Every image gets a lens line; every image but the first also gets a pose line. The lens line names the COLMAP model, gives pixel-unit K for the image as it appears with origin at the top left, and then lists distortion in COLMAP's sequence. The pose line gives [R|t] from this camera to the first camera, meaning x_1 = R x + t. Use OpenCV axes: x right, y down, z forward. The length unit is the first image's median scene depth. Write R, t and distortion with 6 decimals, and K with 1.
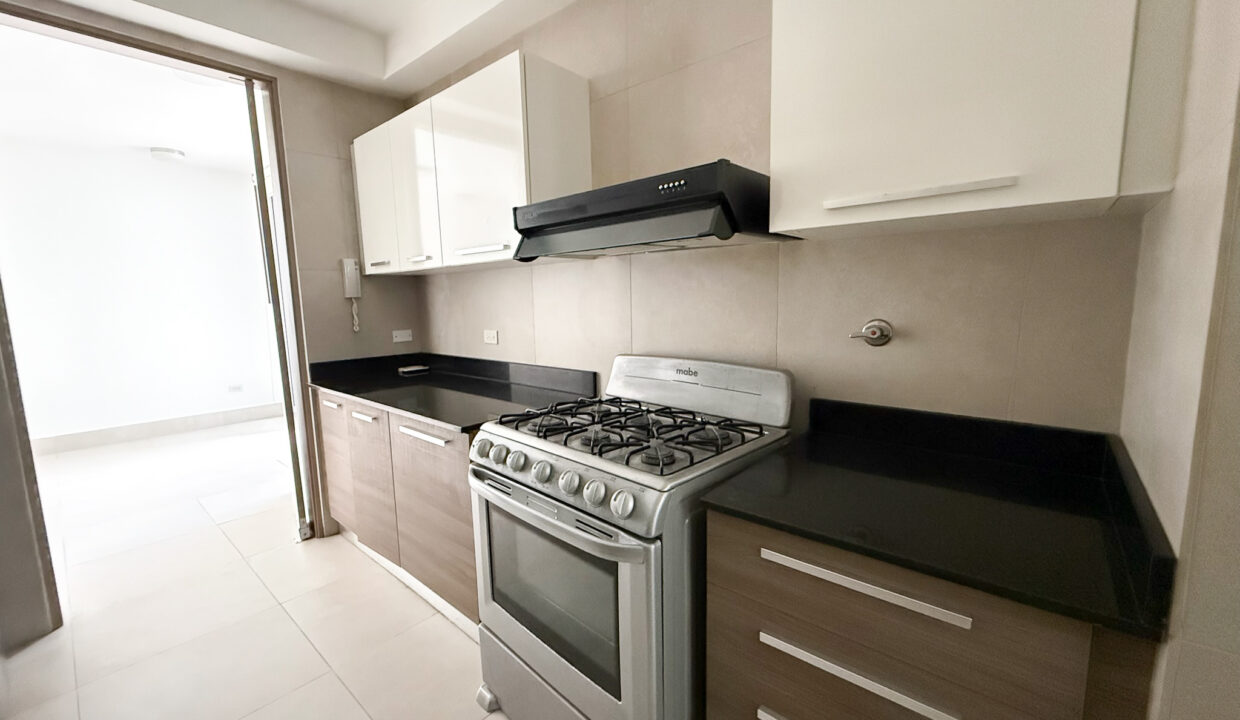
lens RADIAL K [[491.1, 0, 621.5], [0, 491.1, 359.5], [0, 0, 1]] dist [0.001182, 0.000137]
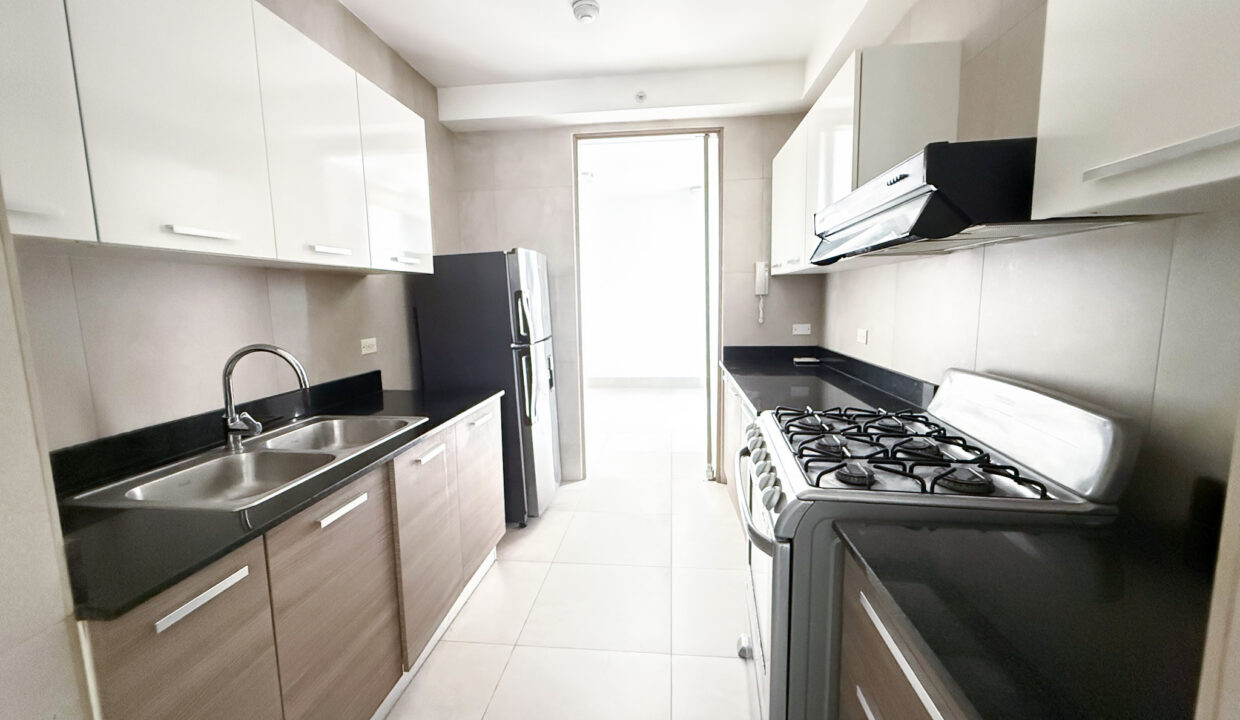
lens RADIAL K [[491.1, 0, 621.7], [0, 491.1, 359.1], [0, 0, 1]] dist [0.001182, 0.000137]
pose [[0.572405, 0.113382, -0.812094, 0.250183], [-0.100786, 0.992613, 0.067546, -0.017048], [0.813753, 0.043184, 0.579604, 0.041230]]
